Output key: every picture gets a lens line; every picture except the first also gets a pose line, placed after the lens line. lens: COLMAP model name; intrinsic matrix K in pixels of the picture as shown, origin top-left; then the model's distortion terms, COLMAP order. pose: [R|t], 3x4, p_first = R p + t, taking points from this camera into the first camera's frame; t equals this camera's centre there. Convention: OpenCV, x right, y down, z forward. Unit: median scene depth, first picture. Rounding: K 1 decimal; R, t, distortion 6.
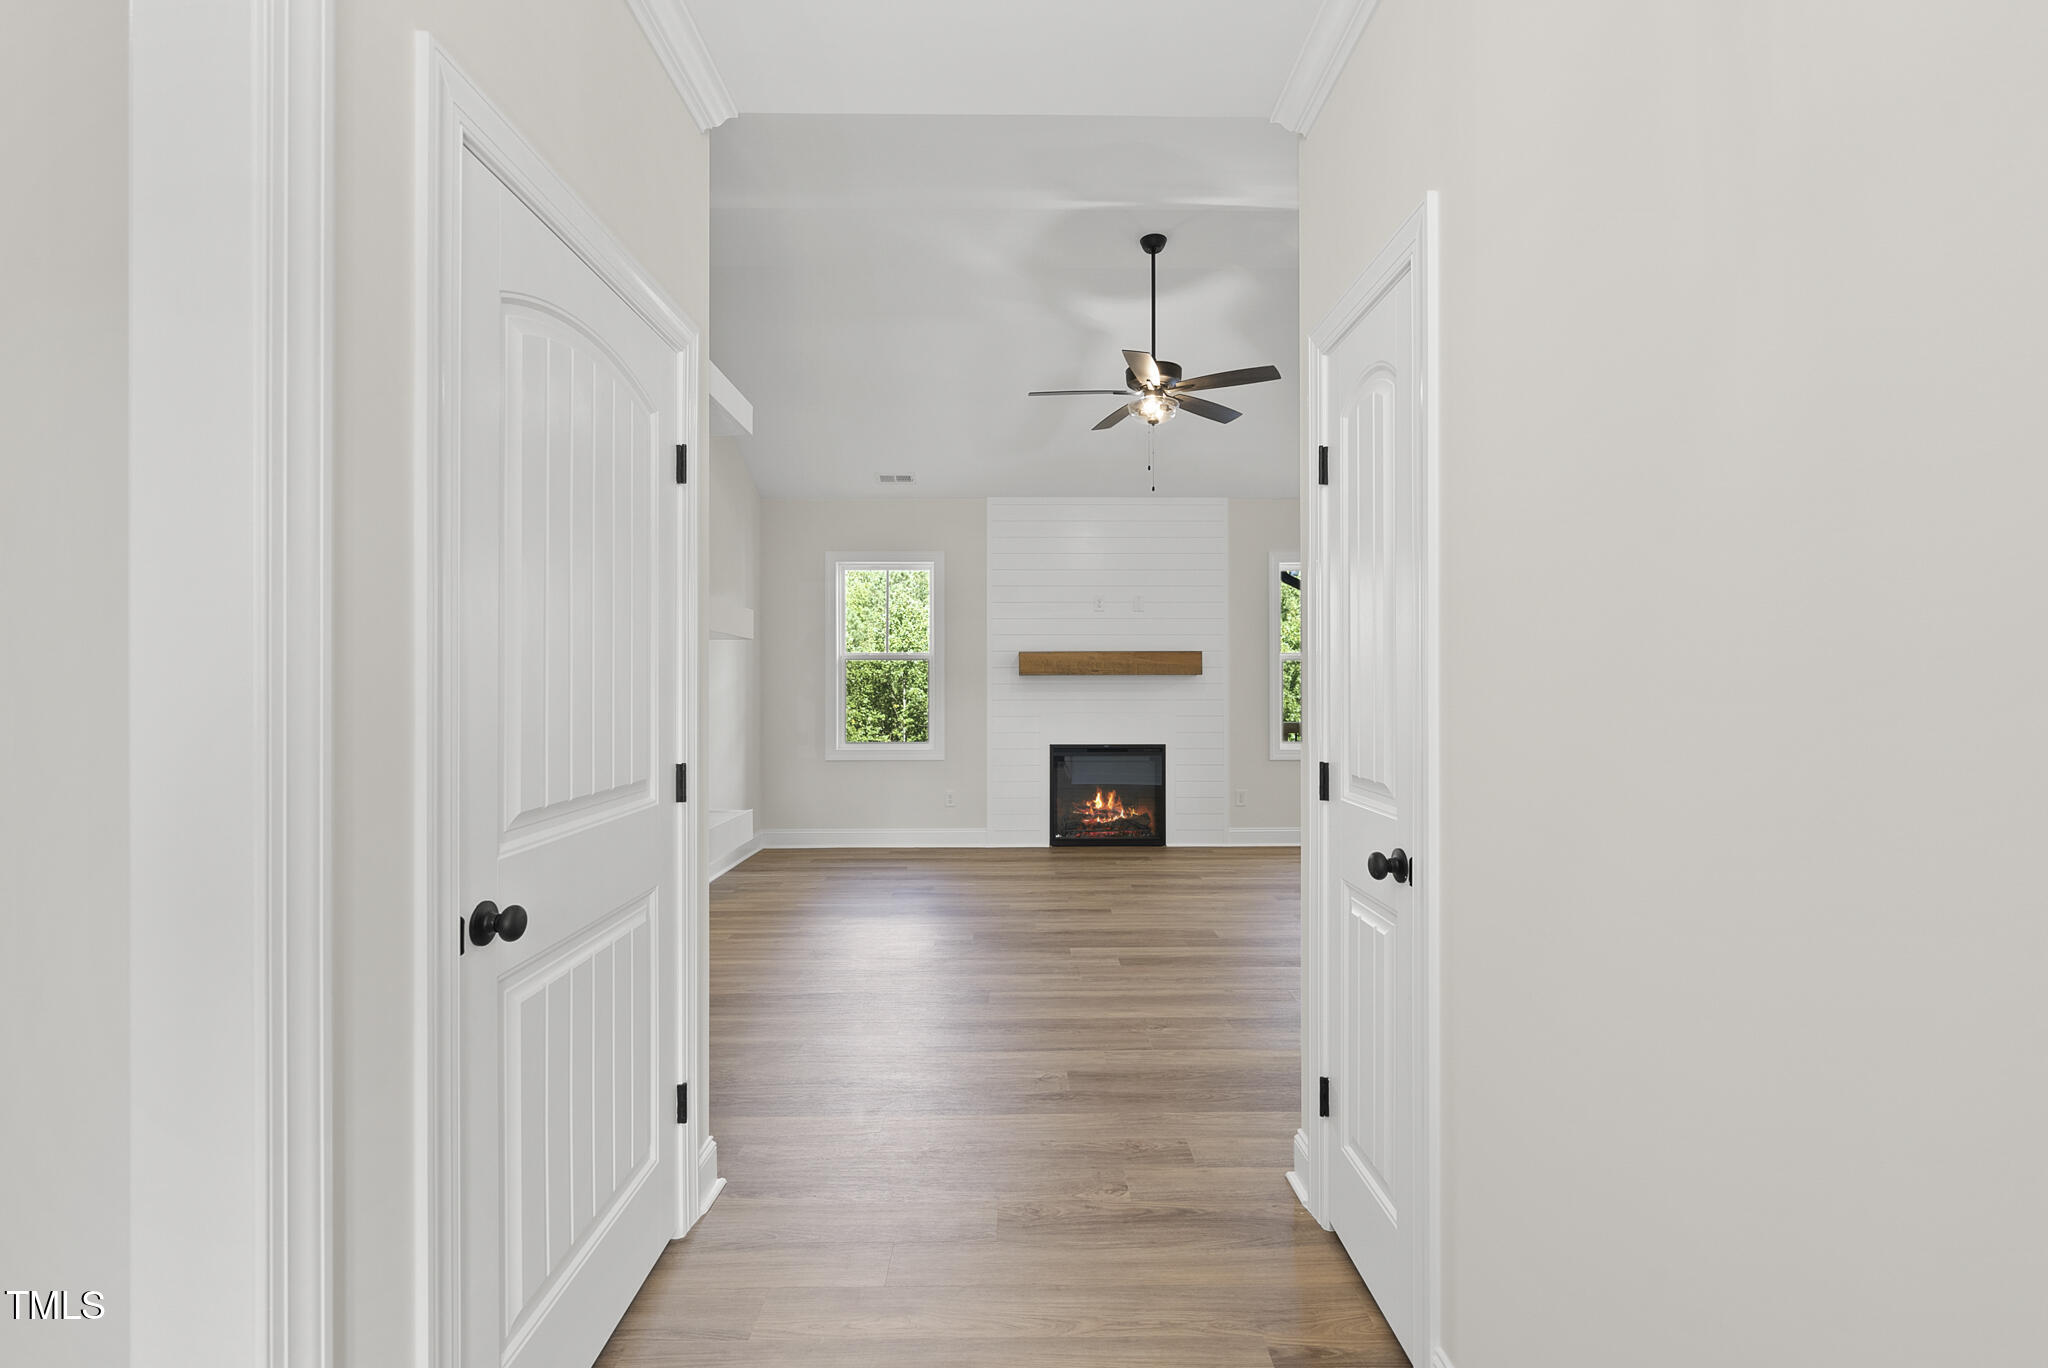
lens RADIAL K [[886.0, 0, 1024.3], [0, 886.0, 683.0], [0, 0, 1]] dist [-0.000202, 0.000084]
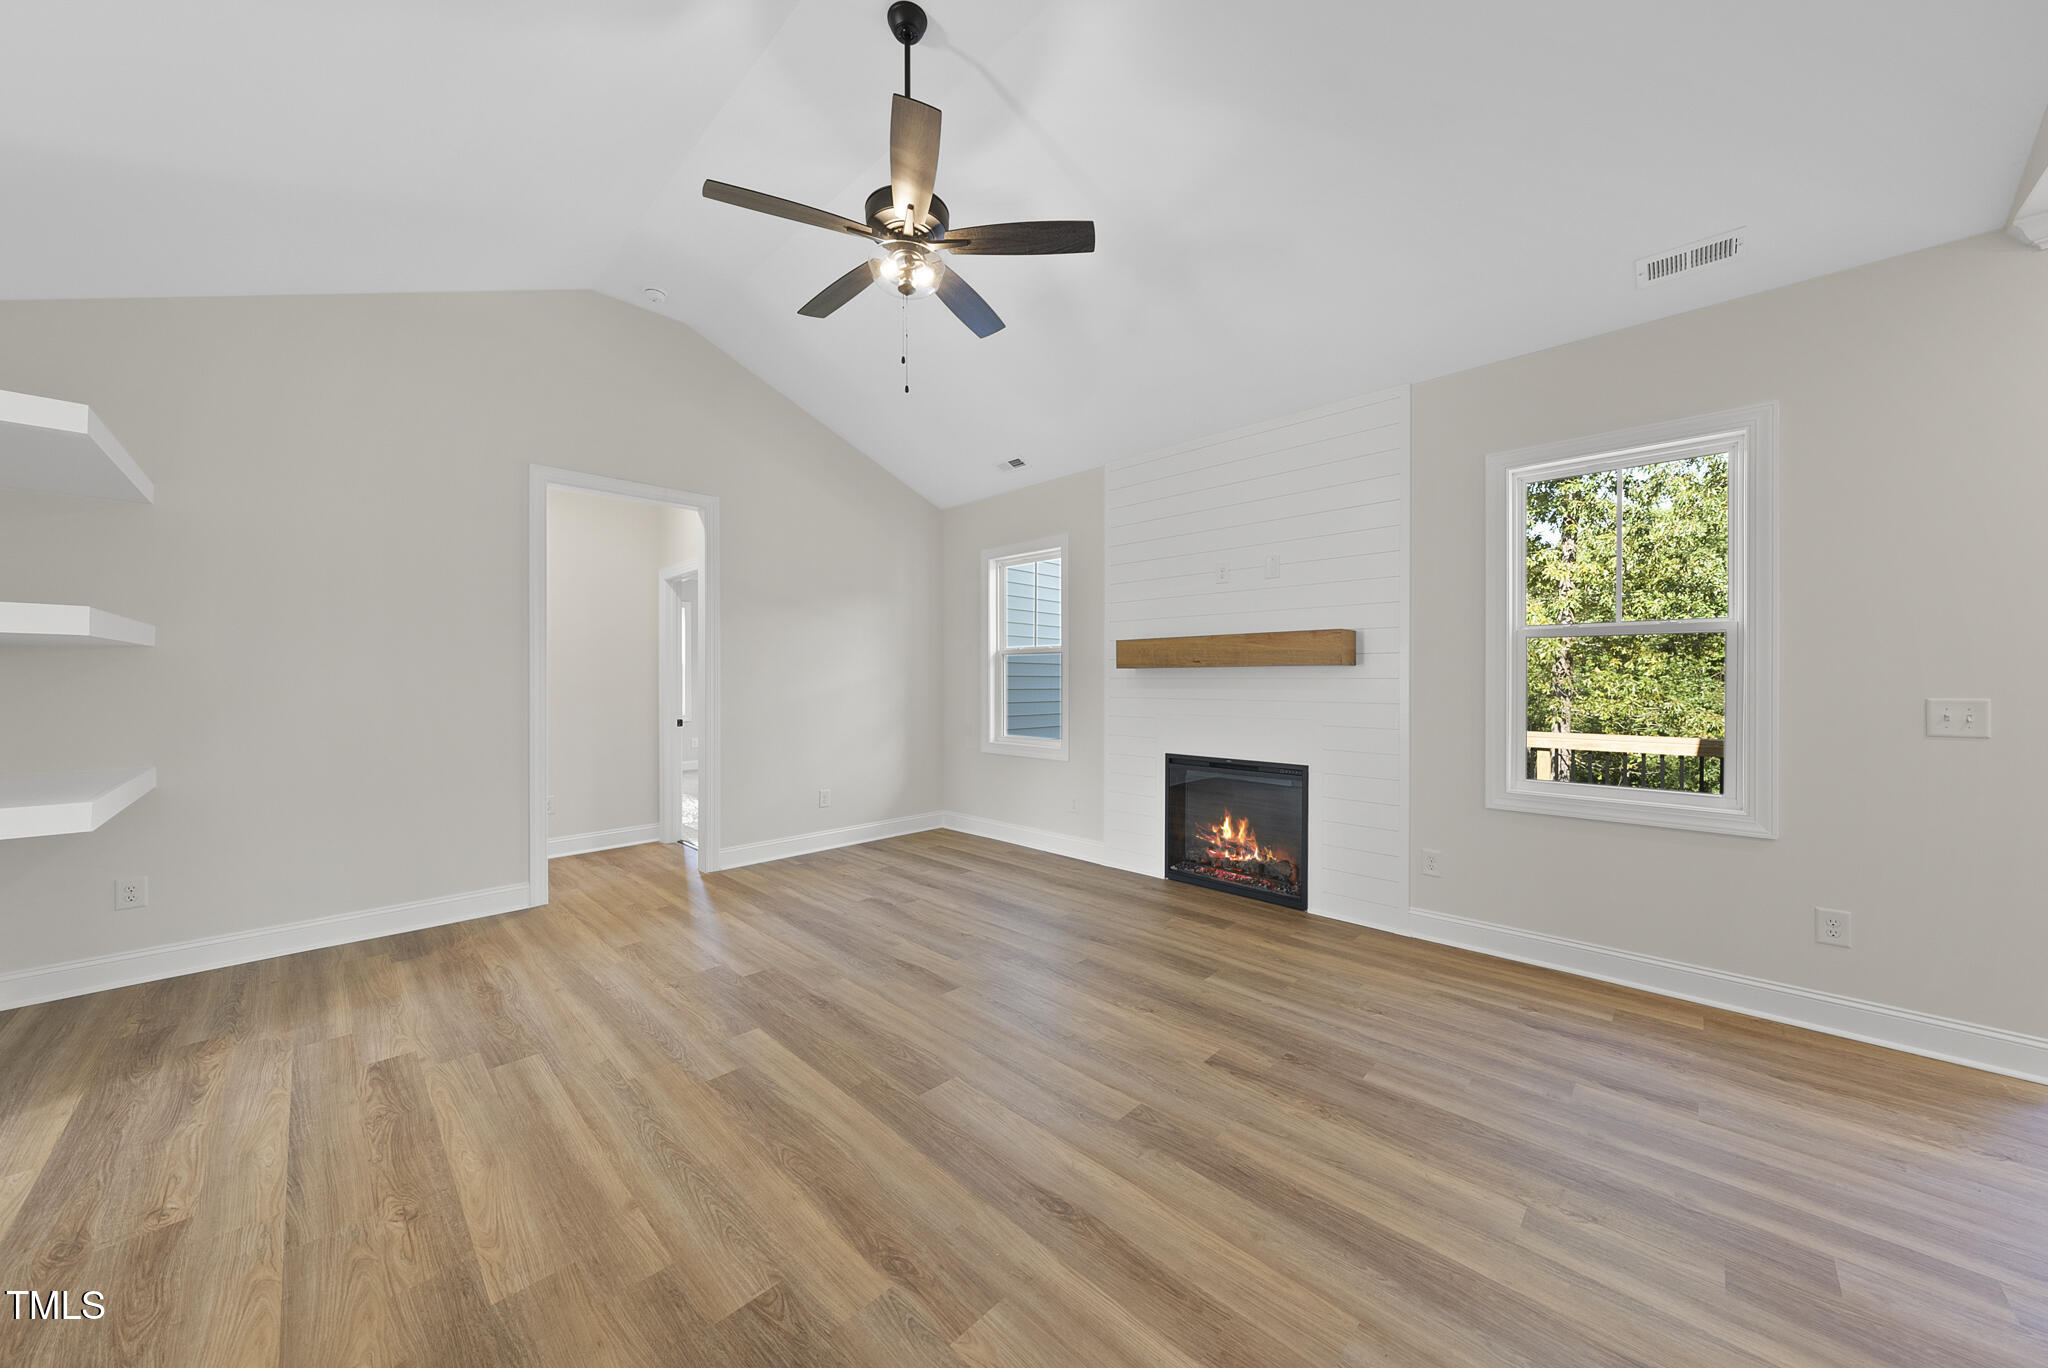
lens RADIAL K [[699.8, 0, 1025.1], [0, 699.8, 683.1], [0, 0, 1]] dist [-0.002359, 0.000128]
pose [[0.709537, 0.005674, -0.704646, 0.390460], [0.000175, 0.999966, 0.008228, -0.000040], [0.704668, -0.005961, 0.709512, 0.455630]]
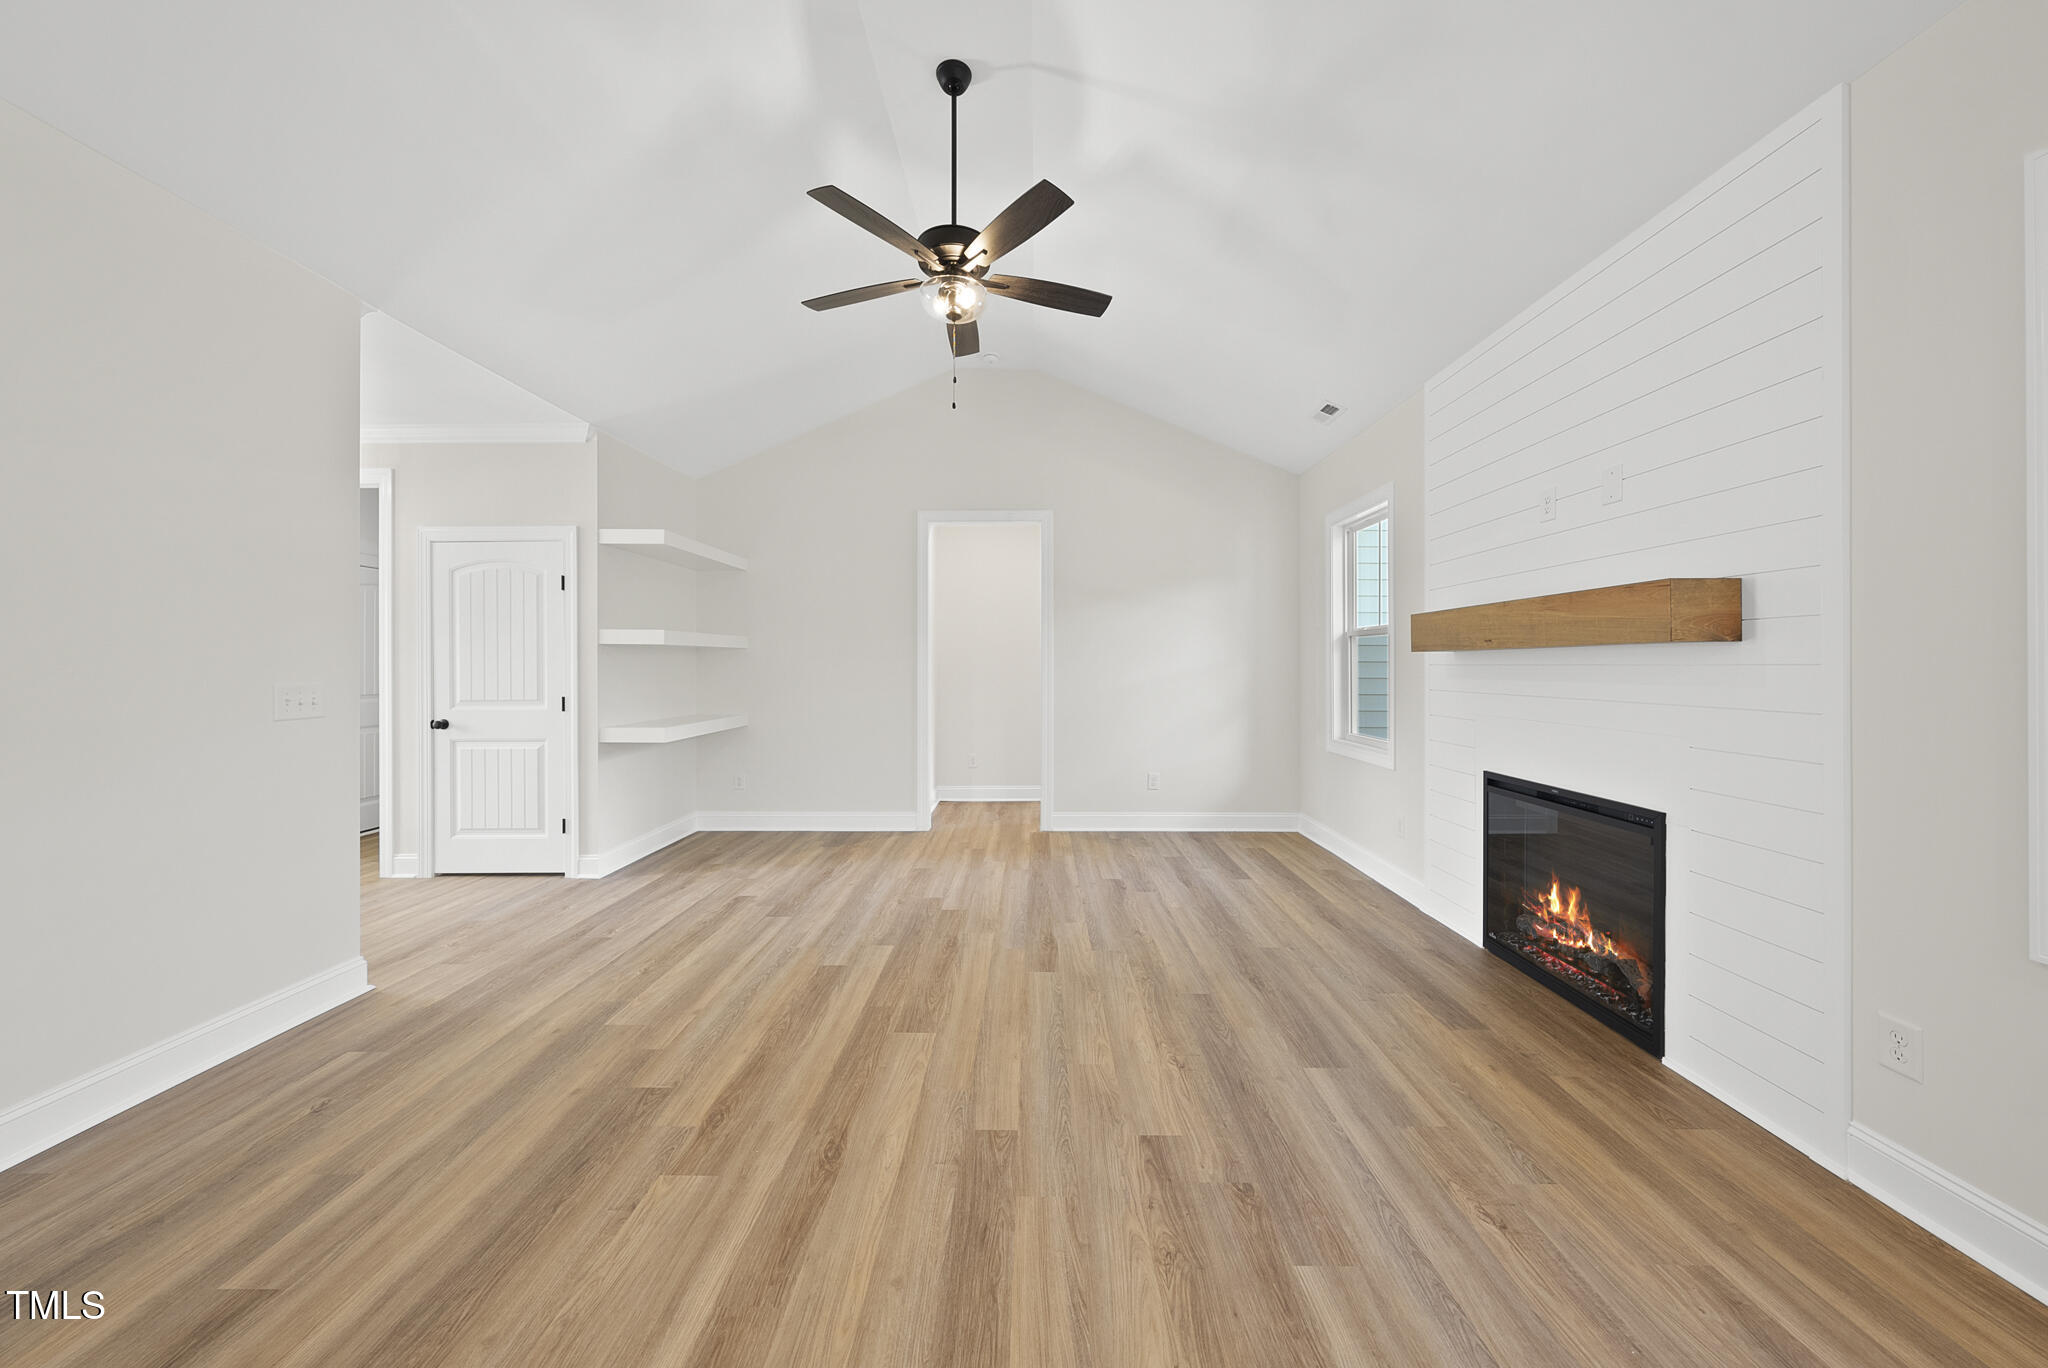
lens RADIAL K [[699.8, 0, 1026.6], [0, 699.8, 670.1], [0, 0, 1]] dist [-0.002359, 0.000128]
pose [[-0.019899, 0.008477, -0.999766, 0.489573], [0.002922, 0.999960, 0.008420, -0.000526], [0.999798, -0.002753, -0.019923, 0.714364]]
